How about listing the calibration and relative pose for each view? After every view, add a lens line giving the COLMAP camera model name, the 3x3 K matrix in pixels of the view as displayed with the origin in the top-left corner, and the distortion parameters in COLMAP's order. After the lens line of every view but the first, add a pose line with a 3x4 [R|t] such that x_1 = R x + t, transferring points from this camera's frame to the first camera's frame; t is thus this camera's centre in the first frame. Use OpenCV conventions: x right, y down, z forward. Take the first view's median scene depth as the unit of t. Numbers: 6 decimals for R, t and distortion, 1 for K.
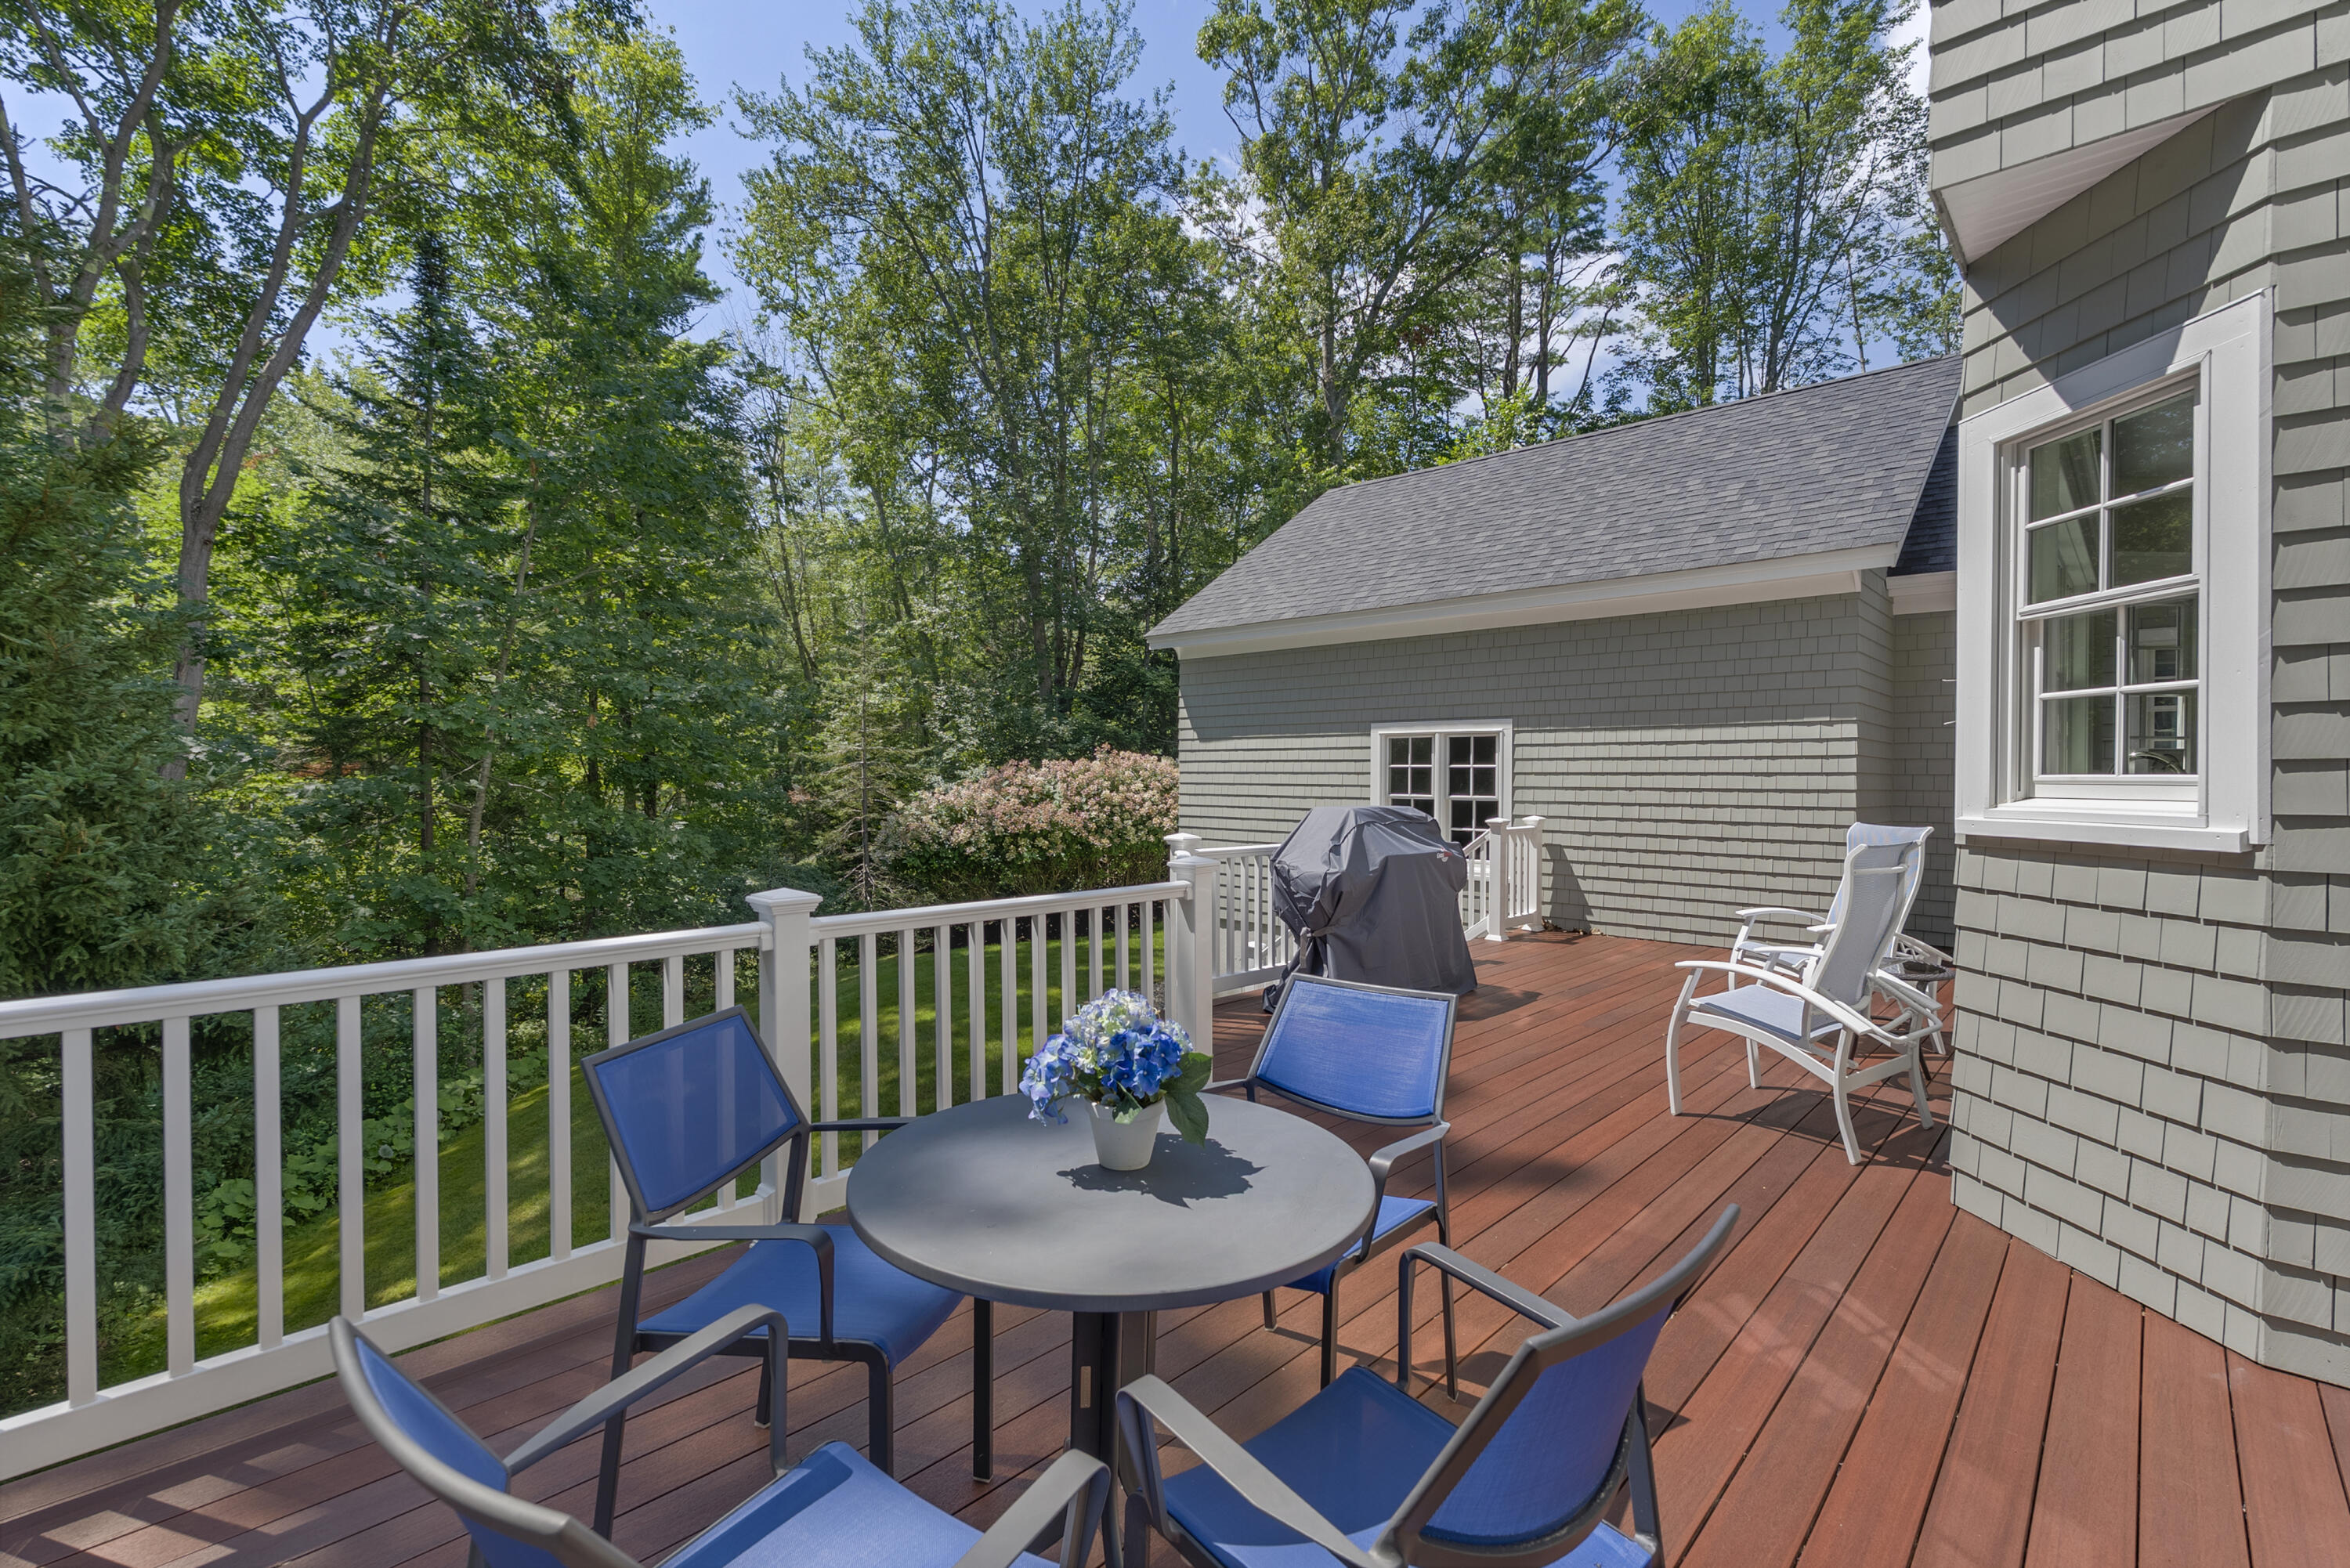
lens RADIAL K [[1049.3, 0, 1174.4], [0, 1049.3, 777.8], [0, 0, 1]] dist [-0.004315, 0.000077]
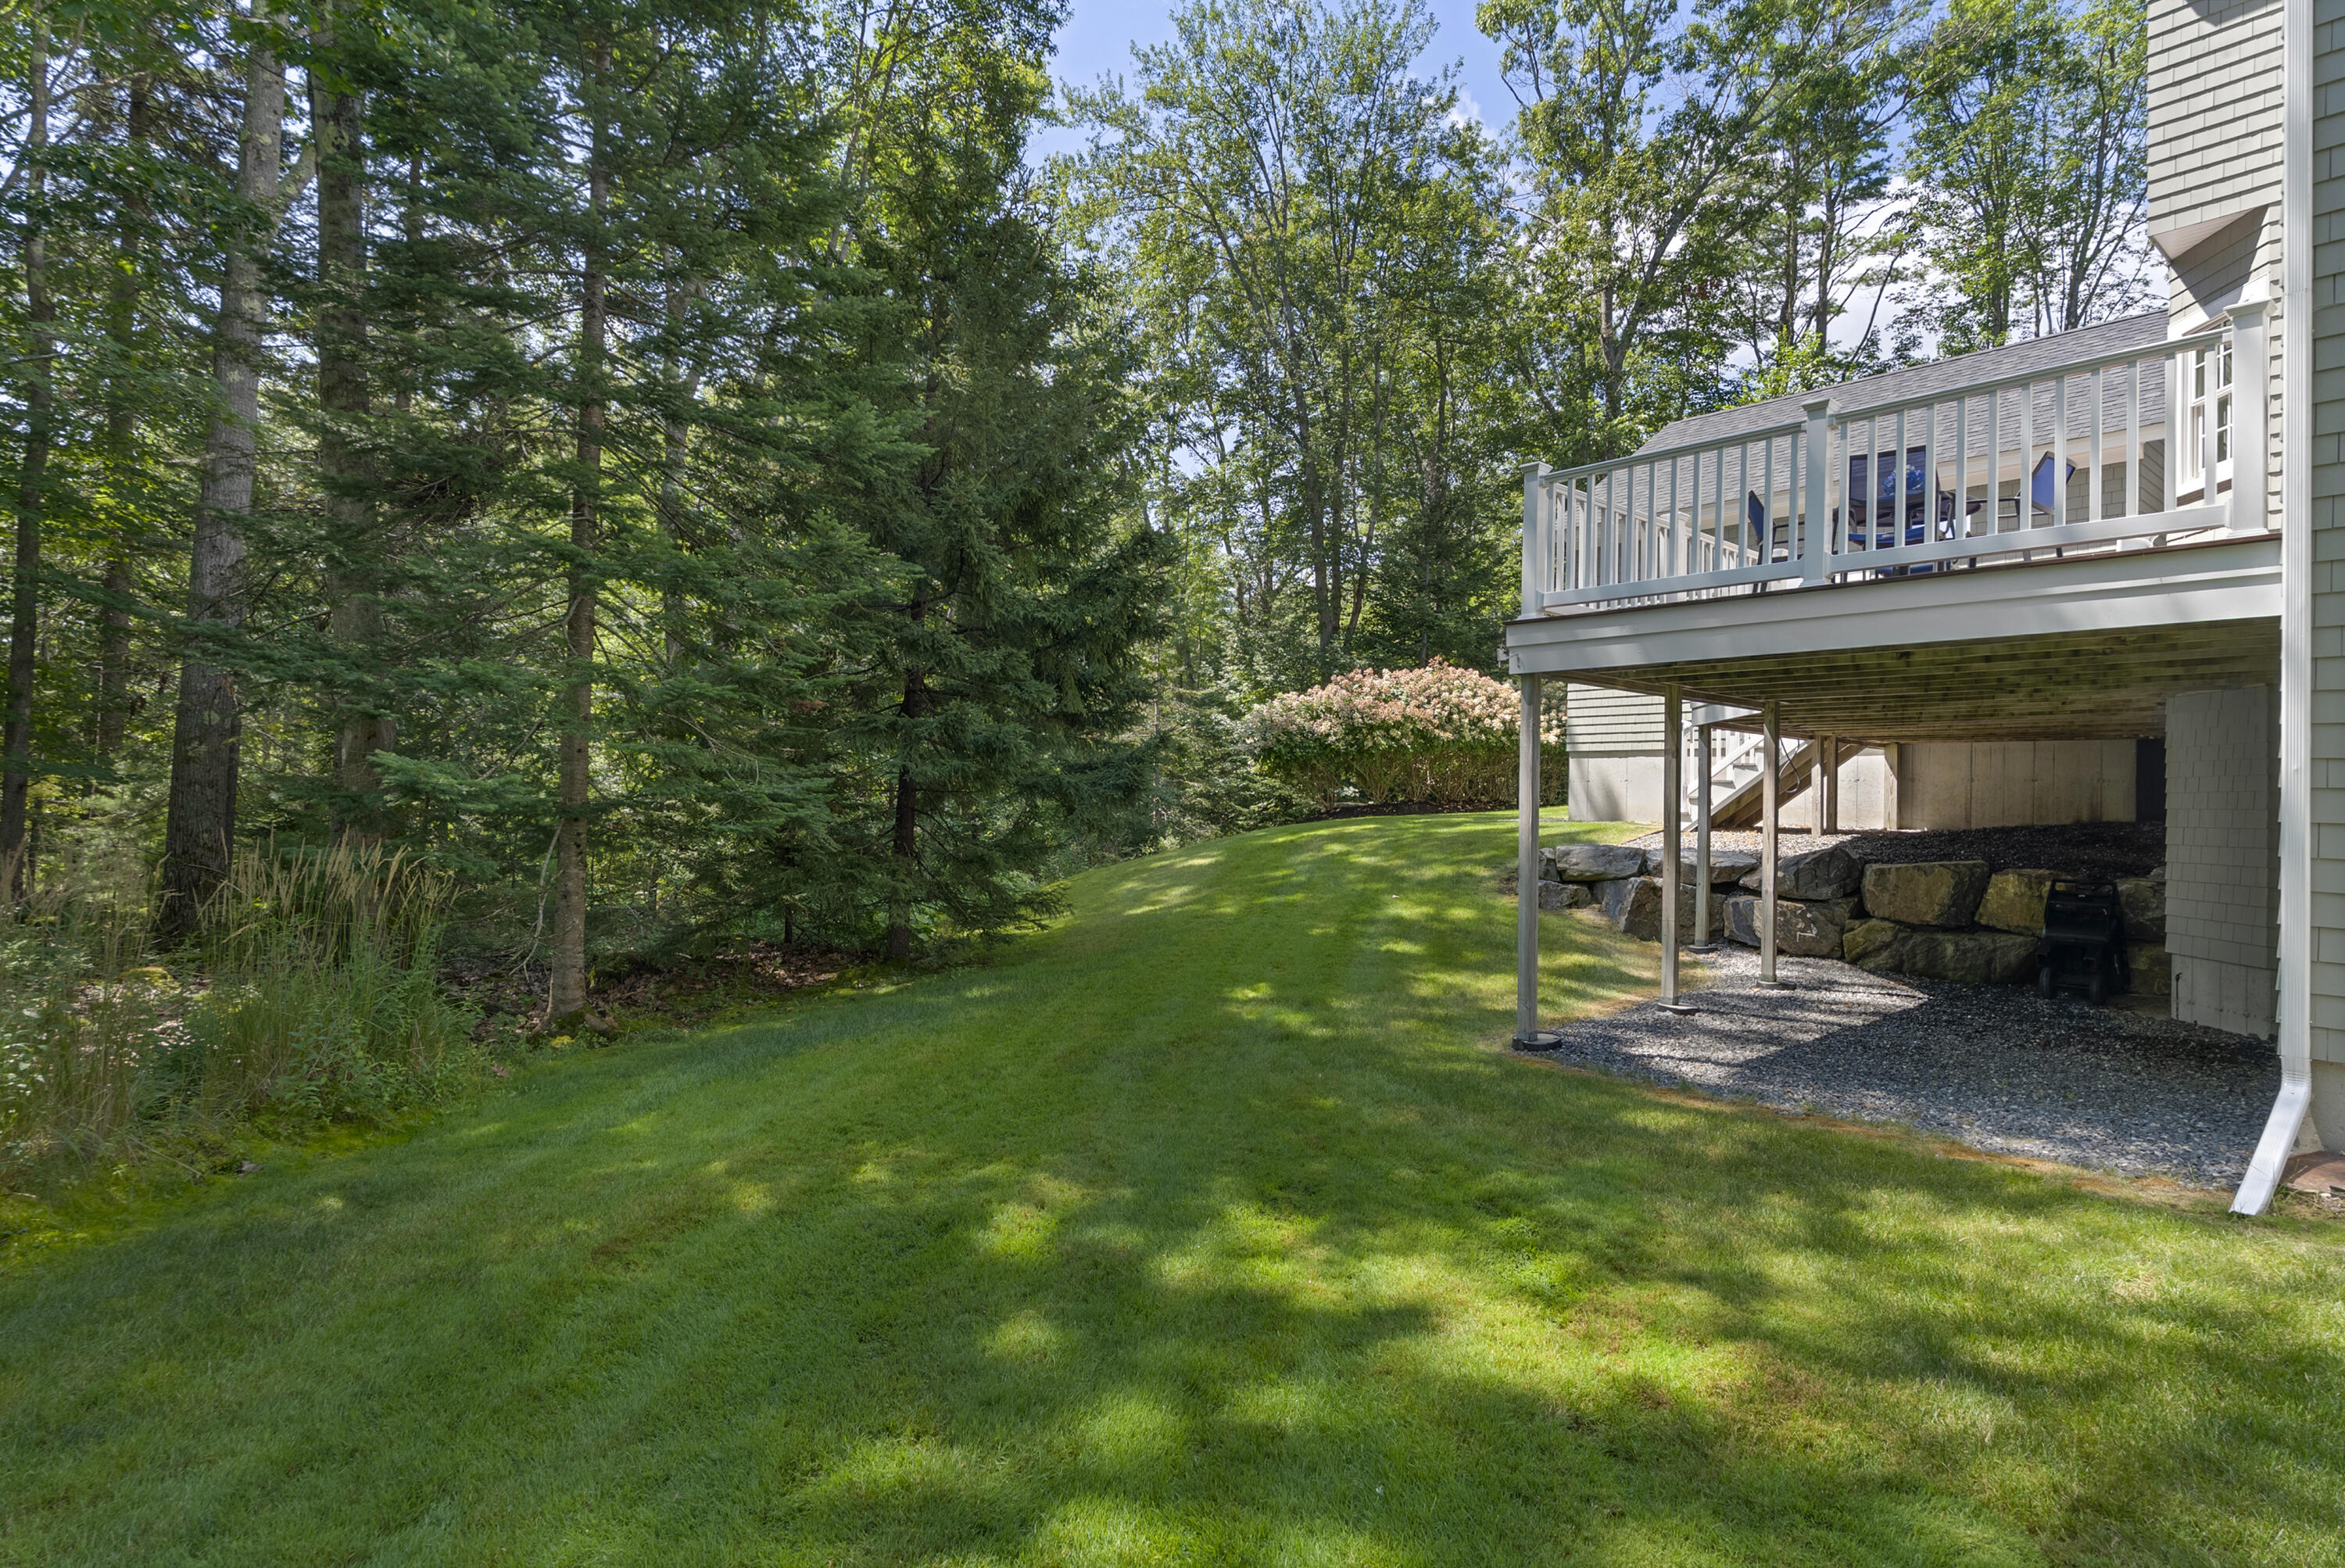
lens RADIAL K [[1244.4, 0, 1168.9], [0, 1244.4, 770.9], [0, 0, 1]] dist [0.003758, 0.001887]
pose [[0.994087, 0.015271, -0.107509, -0.136483], [-0.019010, 0.999246, -0.033843, 0.093295], [0.106911, 0.035687, 0.993628, -0.233790]]
